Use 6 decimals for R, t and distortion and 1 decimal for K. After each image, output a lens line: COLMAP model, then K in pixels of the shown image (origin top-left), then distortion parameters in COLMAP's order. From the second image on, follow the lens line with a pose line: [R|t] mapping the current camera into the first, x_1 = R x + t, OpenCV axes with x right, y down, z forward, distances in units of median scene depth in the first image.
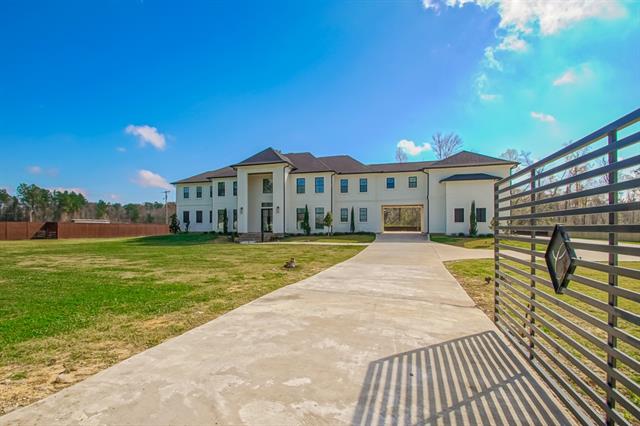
lens RADIAL K [[298.7, 0, 311.9], [0, 298.7, 221.6], [0, 0, 1]] dist [-0.002508, -0.000577]
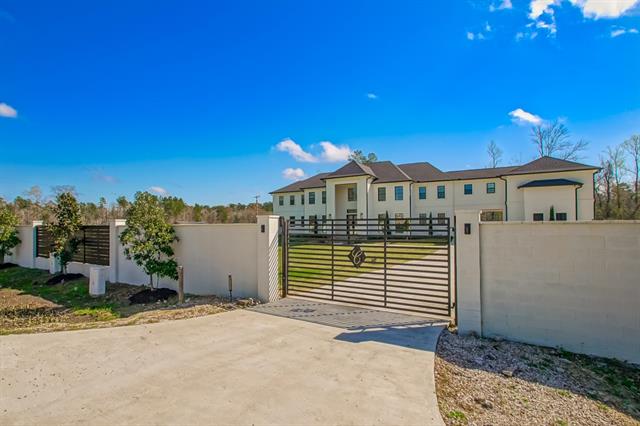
lens RADIAL K [[319.5, 0, 320.0], [0, 319.5, 213.0], [0, 0, 1]] dist [0.002215, 0.000345]
pose [[0.973815, -0.011069, -0.227071, 0.008225], [0.005092, 0.999625, -0.026888, -0.017704], [0.227284, 0.025028, 0.973507, -0.214527]]
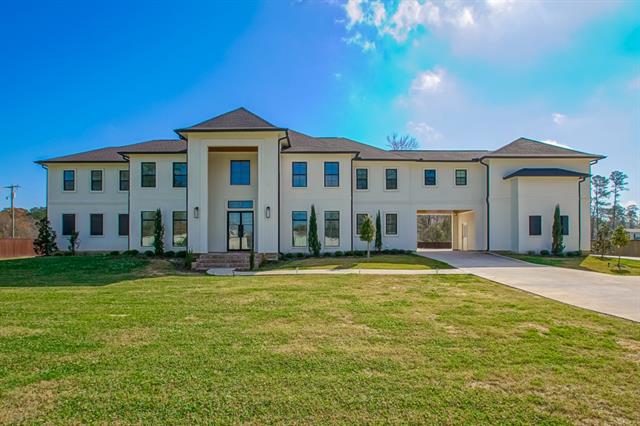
lens RADIAL K [[345.3, 0, 320.4], [0, 345.3, 237.4], [0, 0, 1]] dist [-0.001829, 0.000063]
pose [[0.957766, 0.002209, 0.287539, -0.195560], [-0.002864, 0.999994, 0.001857, 0.006303], [-0.287533, -0.002602, 0.957767, 0.316103]]
